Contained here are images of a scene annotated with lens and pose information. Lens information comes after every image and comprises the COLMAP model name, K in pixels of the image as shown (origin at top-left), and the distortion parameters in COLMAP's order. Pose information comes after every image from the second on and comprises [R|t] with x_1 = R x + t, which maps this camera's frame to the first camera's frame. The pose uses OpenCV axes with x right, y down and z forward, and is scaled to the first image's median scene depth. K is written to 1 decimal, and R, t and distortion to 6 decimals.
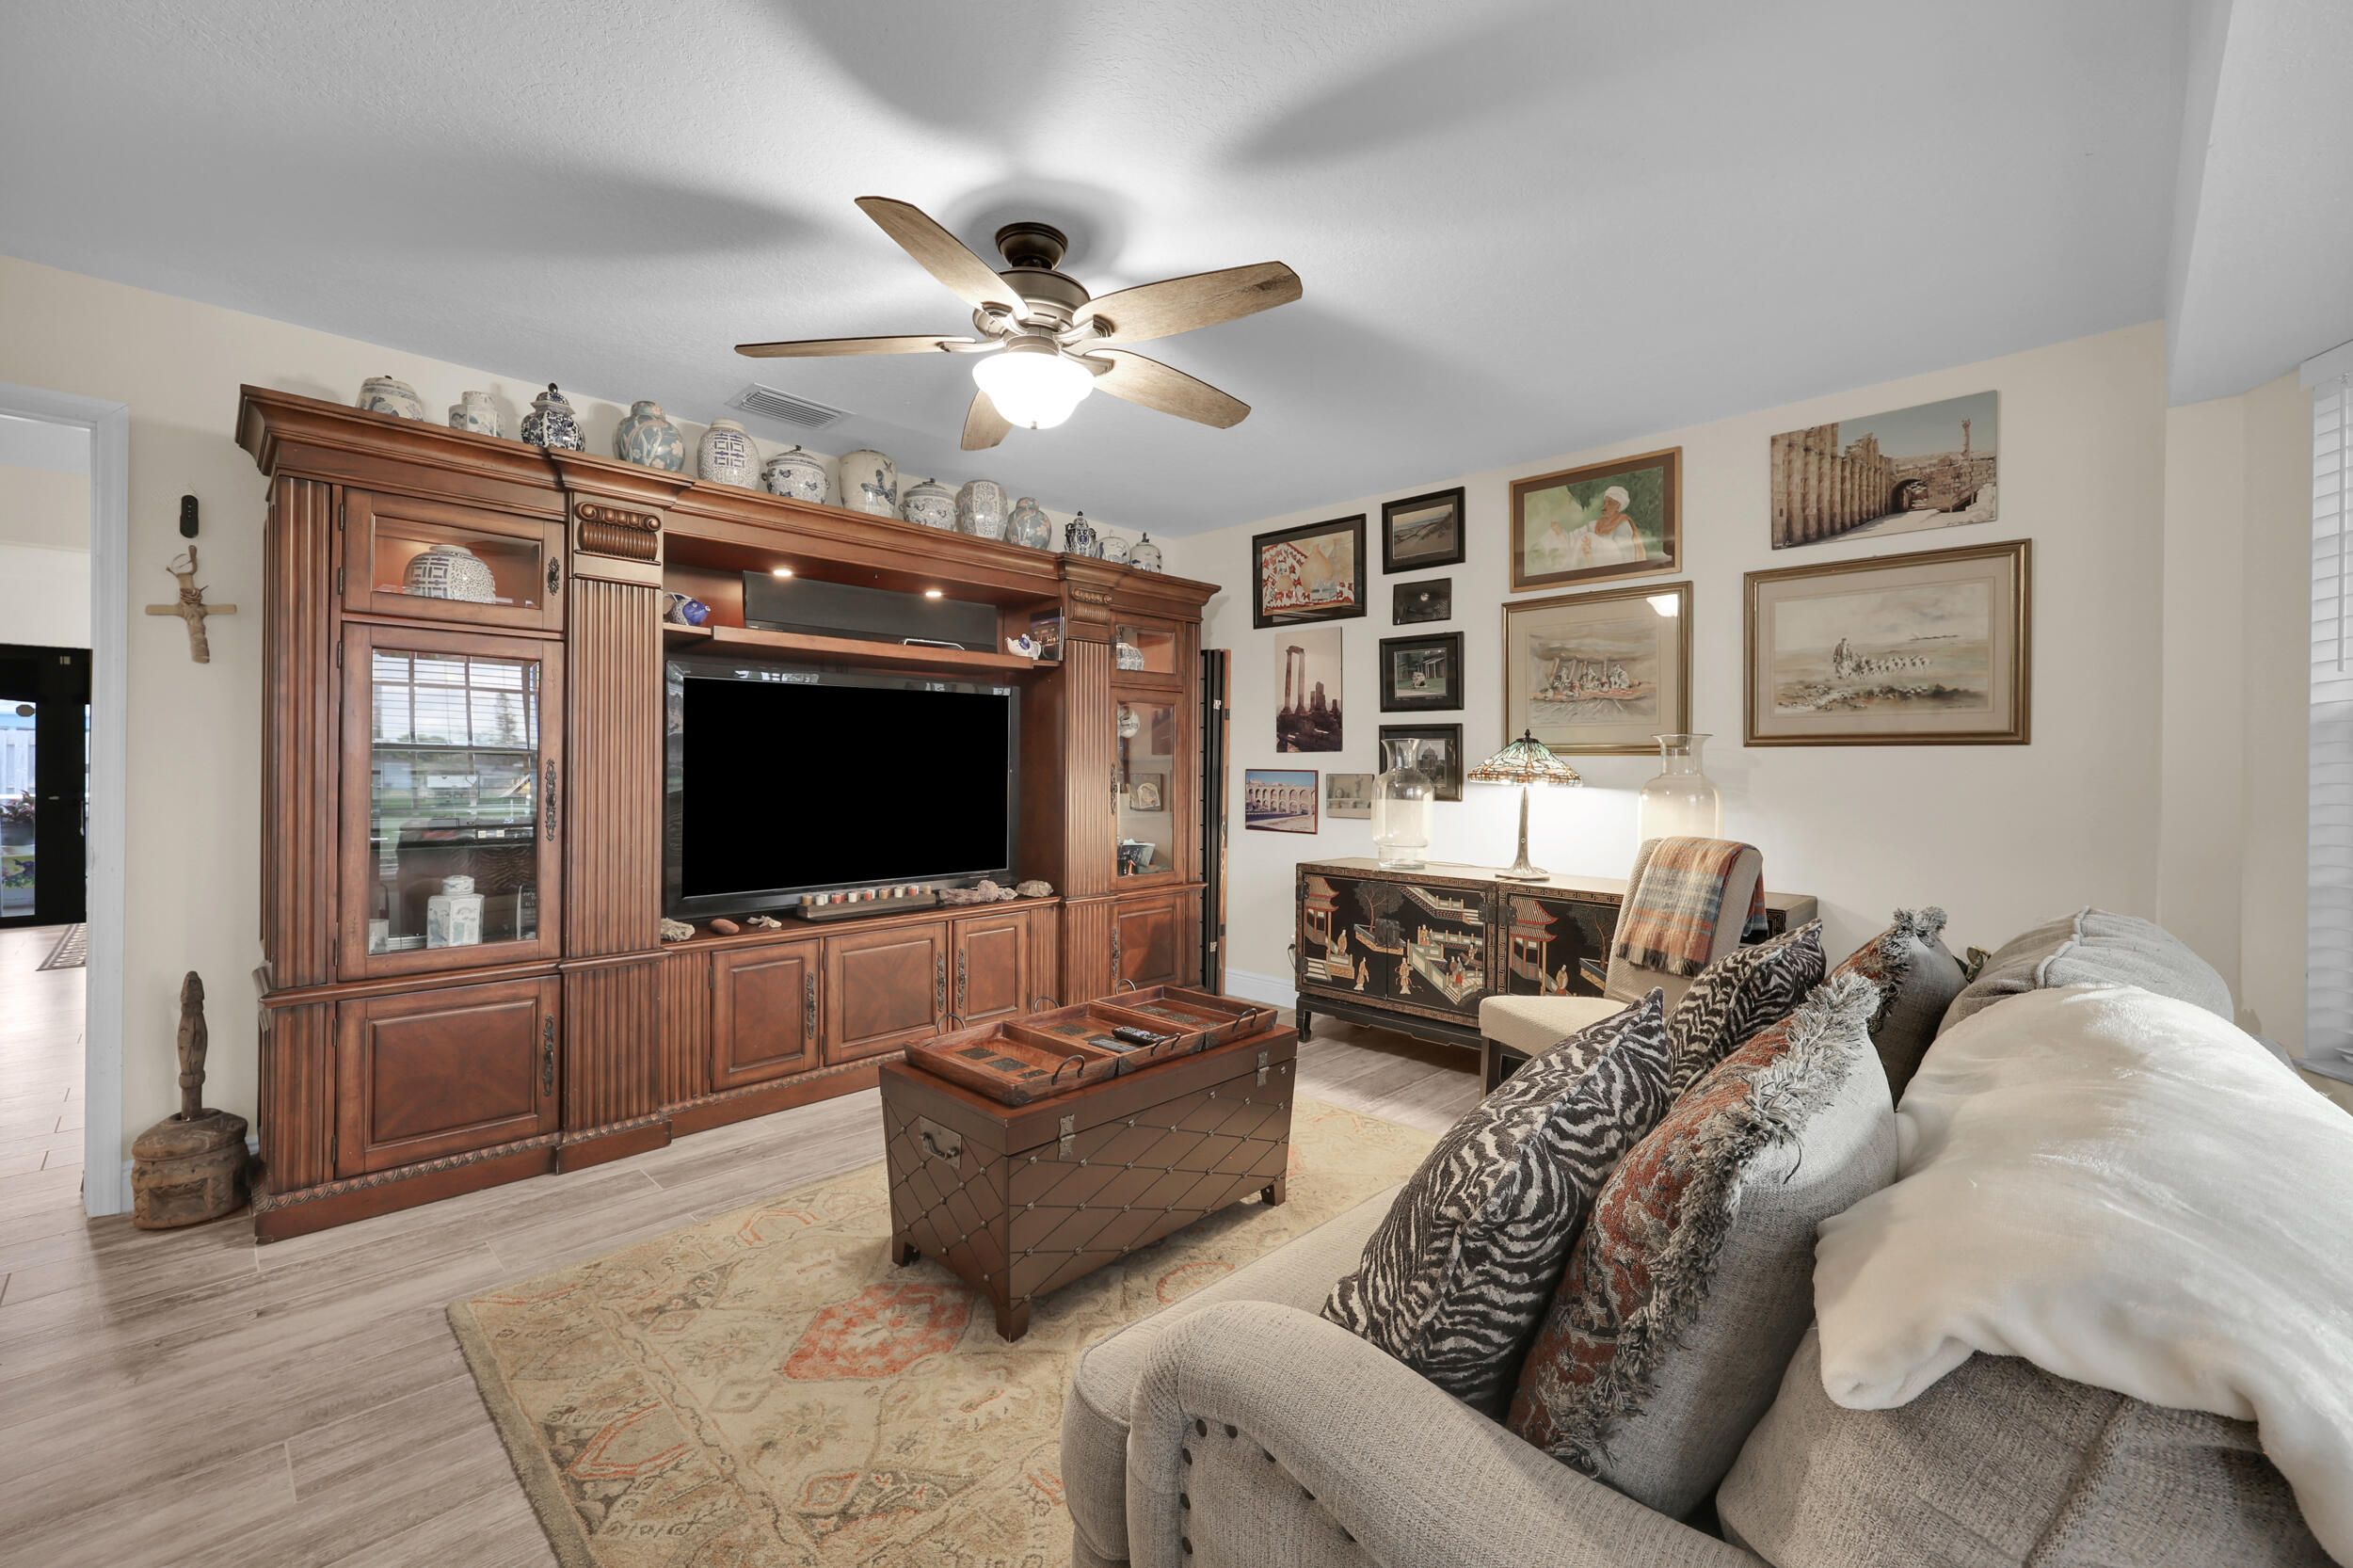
lens RADIAL K [[960.8, 0, 1171.2], [0, 960.8, 775.7], [0, 0, 1]] dist [0.000354, 0.000877]
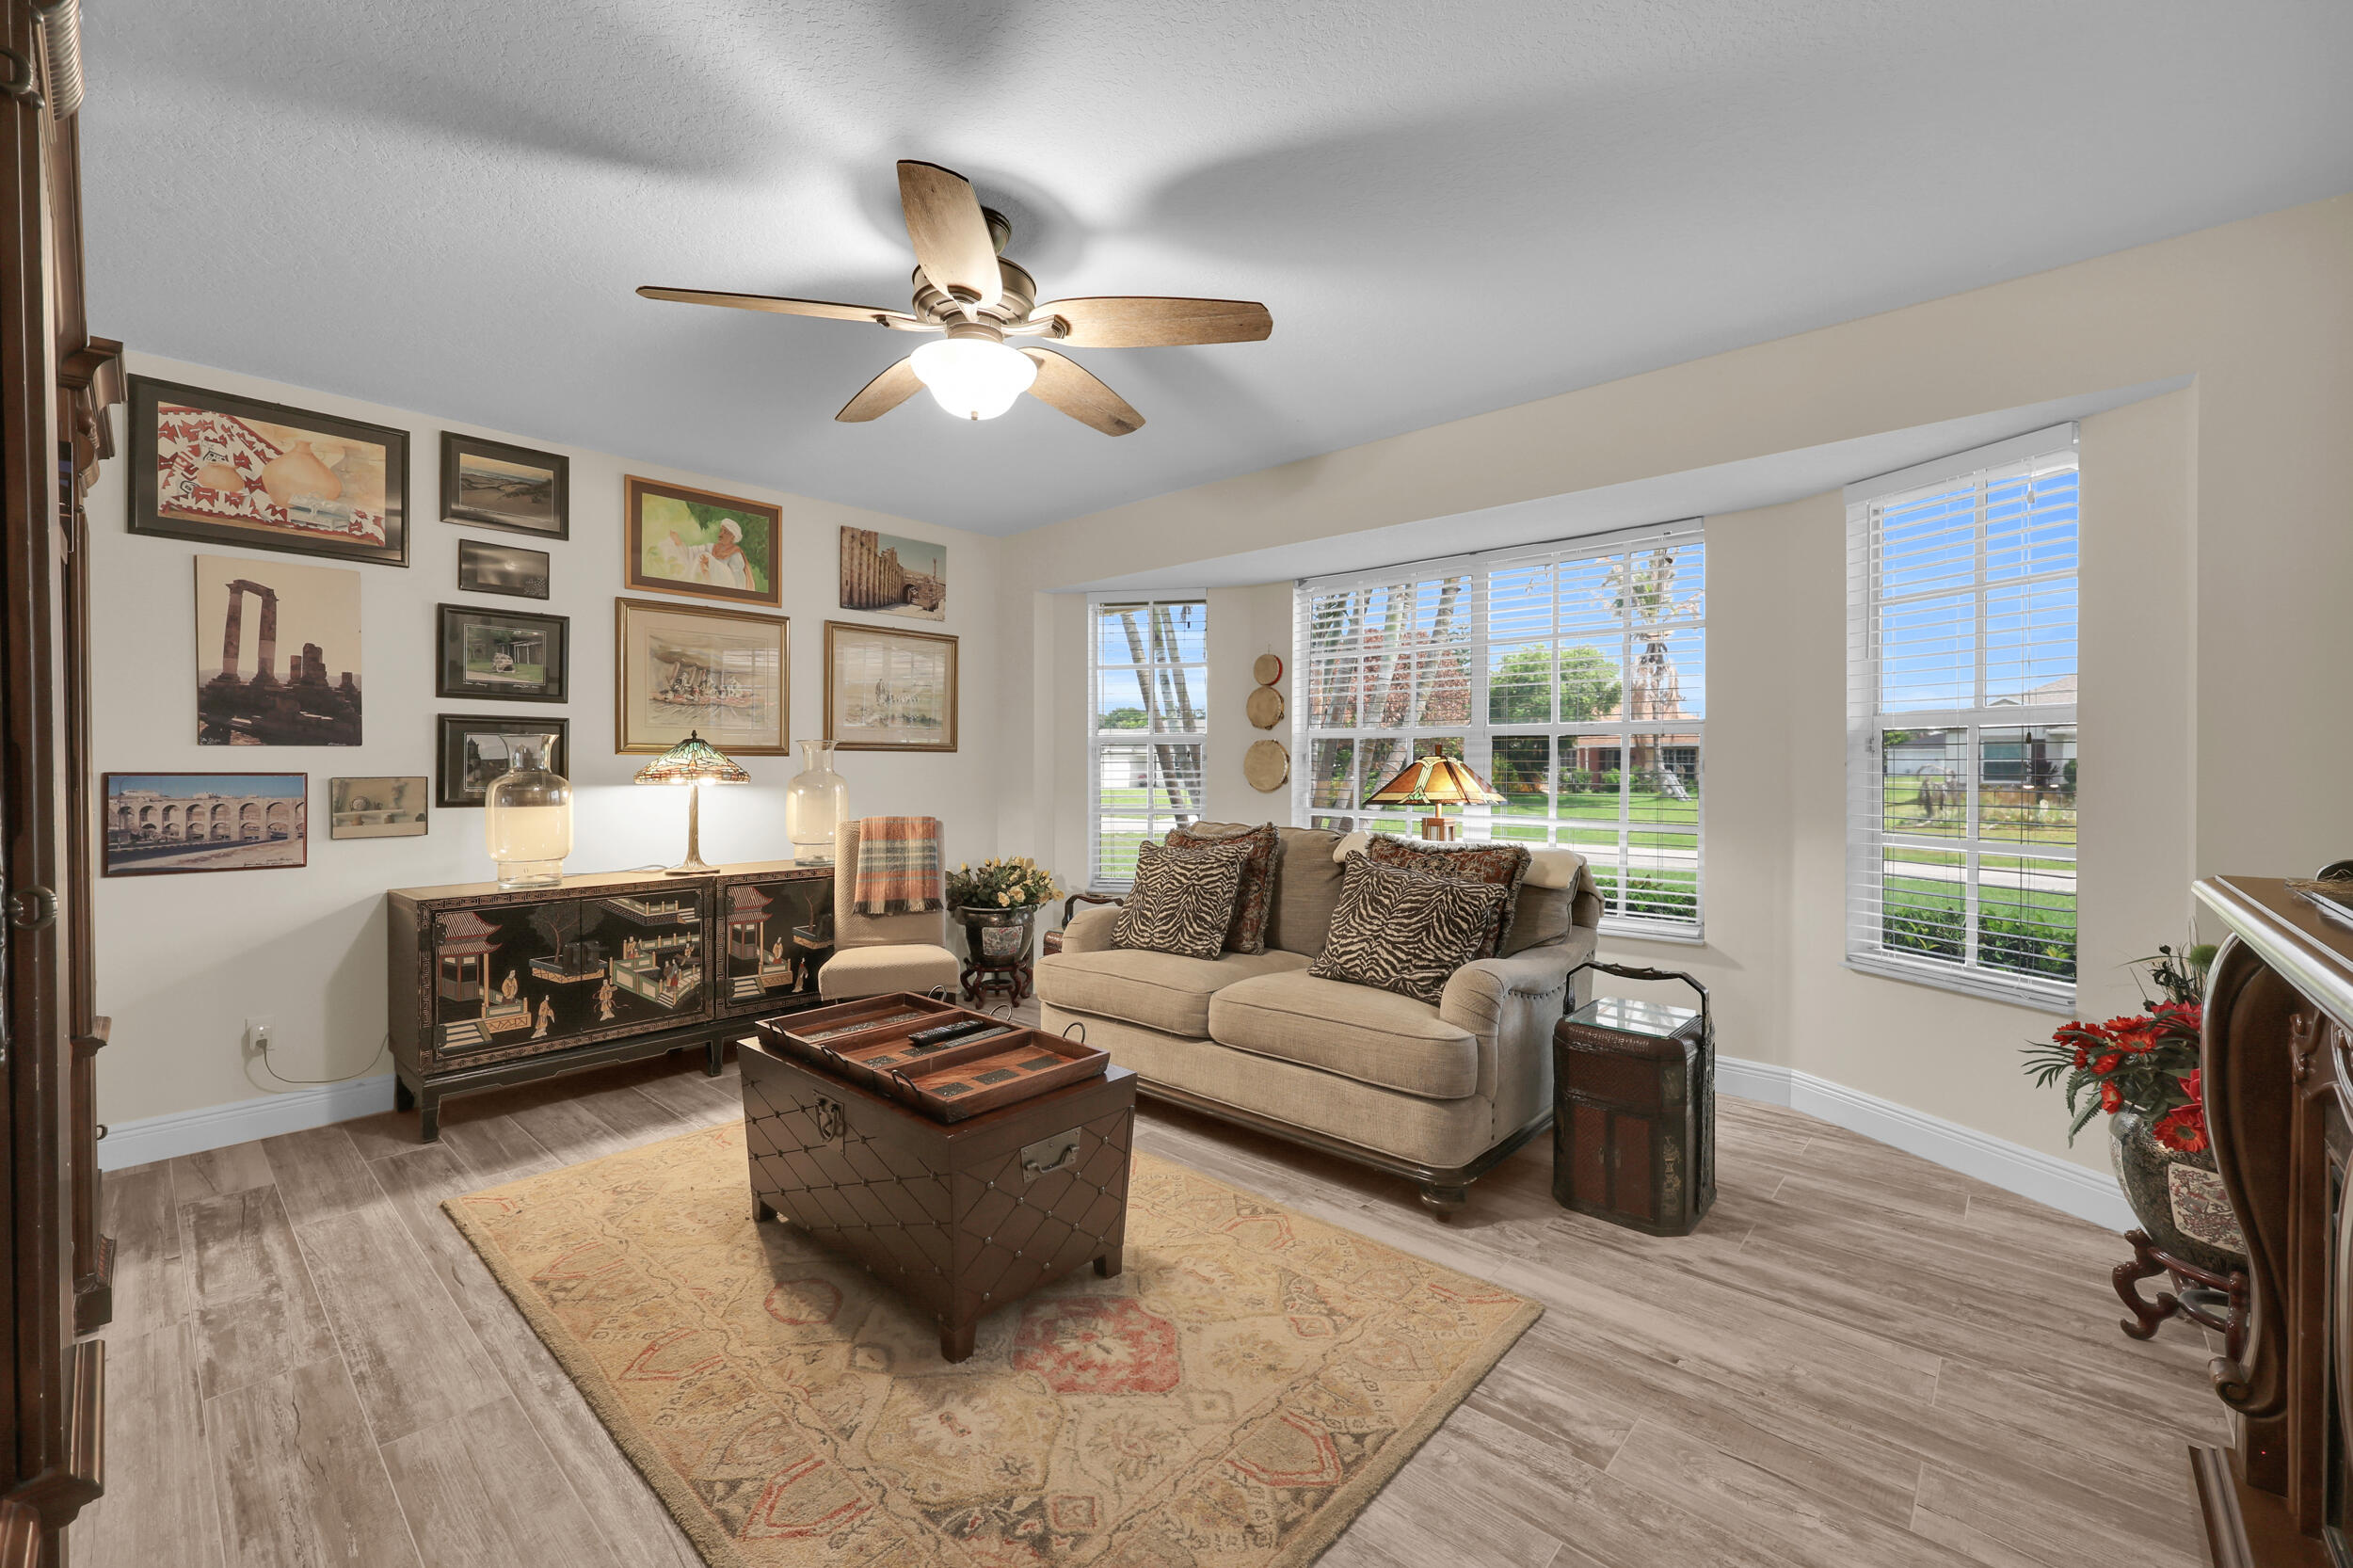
lens RADIAL K [[960.8, 0, 1167.8], [0, 960.8, 774.2], [0, 0, 1]] dist [0.000354, 0.000877]
pose [[-0.029281, -0.013741, 0.999477, -0.667432], [0.011072, 0.999840, 0.014071, -0.009059], [-0.999510, 0.011478, -0.029124, 0.498010]]
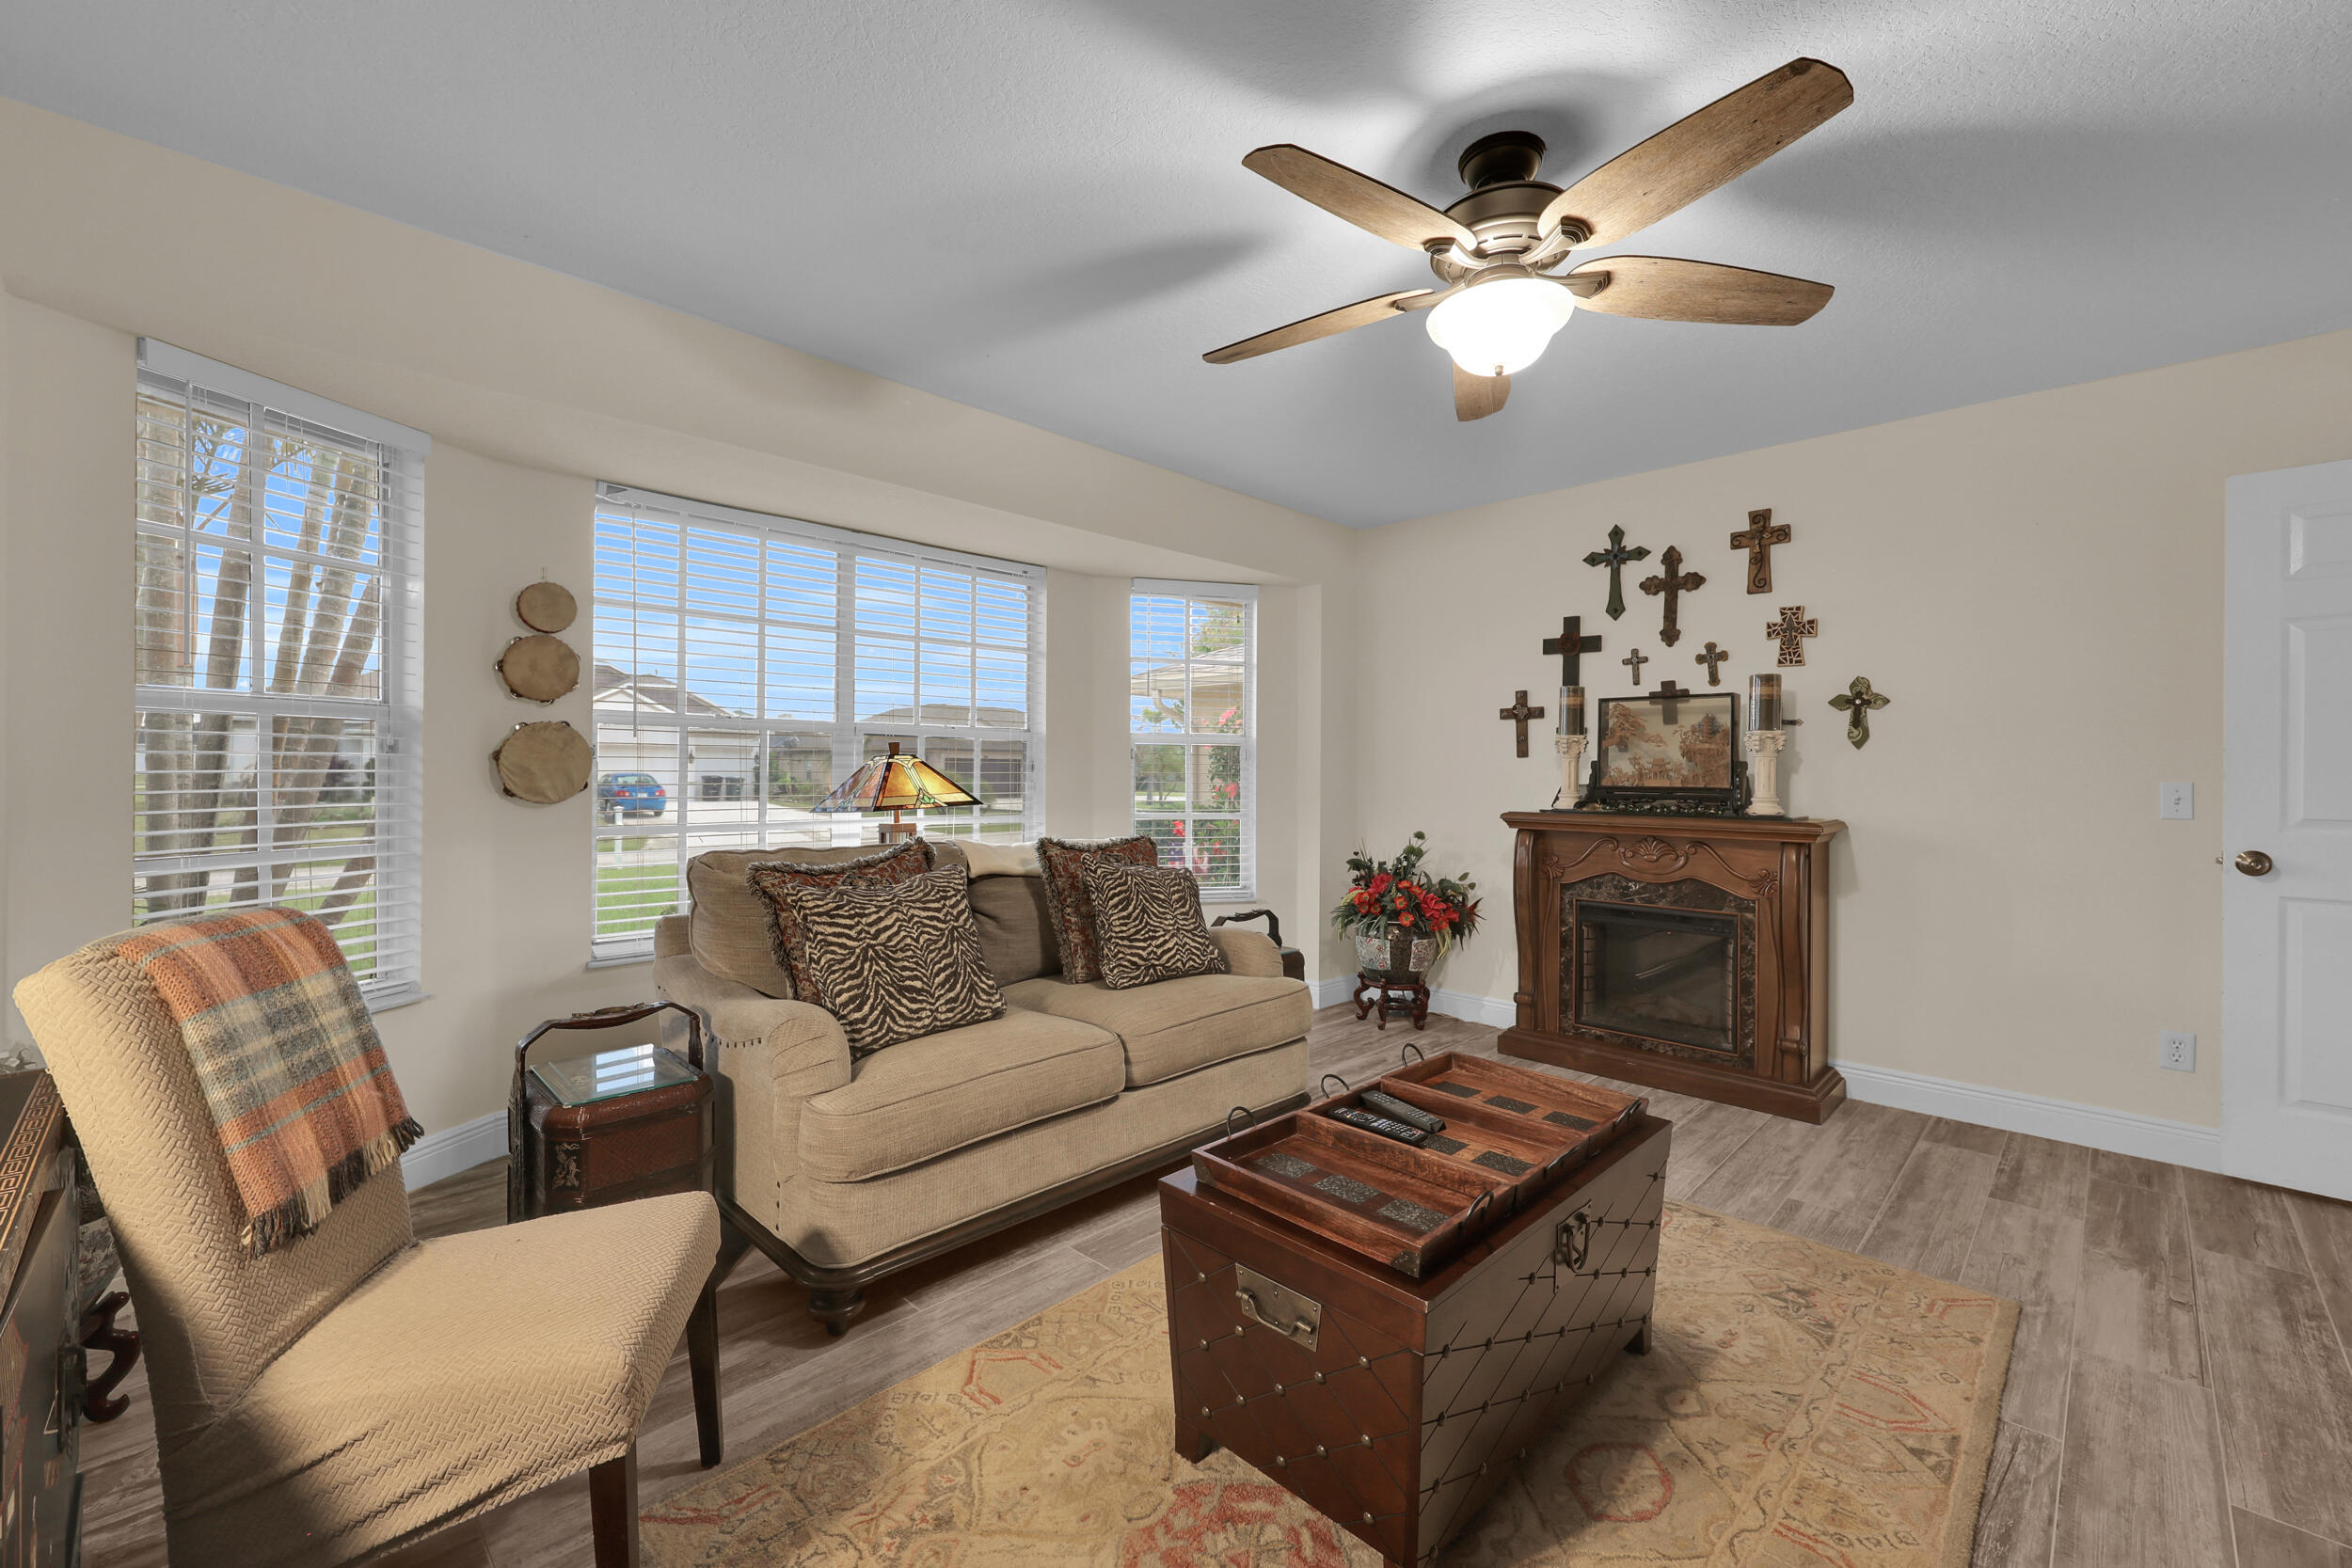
lens RADIAL K [[960.3, 0, 1172.3], [0, 960.3, 767.7], [0, 0, 1]] dist [0.000354, 0.000877]
pose [[-0.999817, -0.013959, 0.013083, 0.079953], [-0.013803, 0.999833, 0.011953, -0.012357], [-0.013247, 0.011770, -0.999843, 1.110618]]
